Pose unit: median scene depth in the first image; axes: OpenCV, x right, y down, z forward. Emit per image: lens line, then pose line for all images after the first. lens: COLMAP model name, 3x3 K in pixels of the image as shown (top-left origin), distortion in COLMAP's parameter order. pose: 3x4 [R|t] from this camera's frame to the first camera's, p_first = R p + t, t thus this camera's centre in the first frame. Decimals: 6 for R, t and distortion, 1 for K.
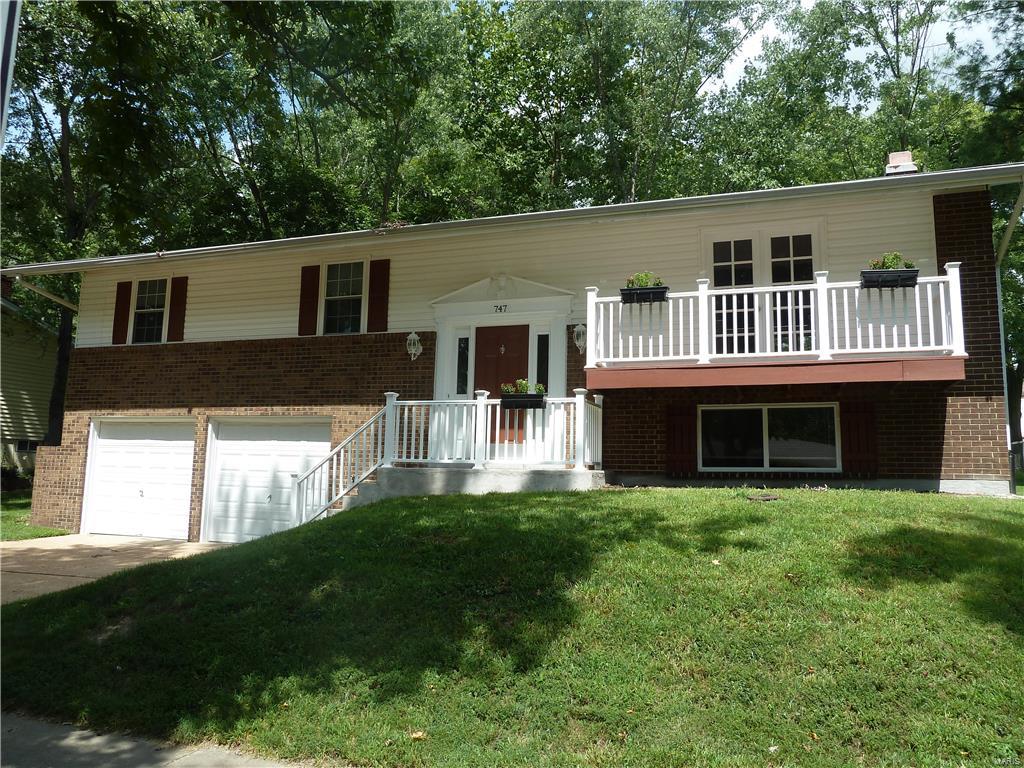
lens RADIAL K [[775.9, 0, 512.5], [0, 775.9, 383.6], [0, 0, 1]] dist [-0.023150, -0.006117]
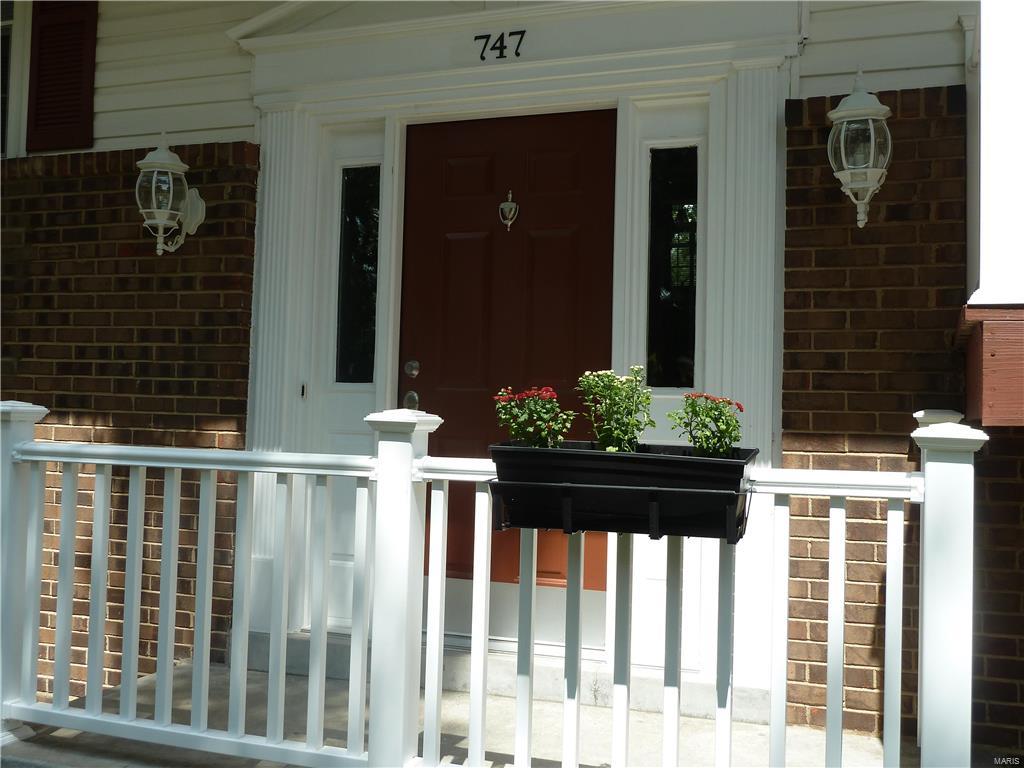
lens RADIAL K [[1105.6, 0, 510.5], [0, 1105.6, 382.9], [0, 0, 1]] dist [-0.016773, 0.000000]
pose [[0.999811, 0.000975, -0.019408, -0.005273], [0.000864, 0.995520, 0.094543, -0.021678], [0.019413, -0.094542, 0.995332, 0.626187]]
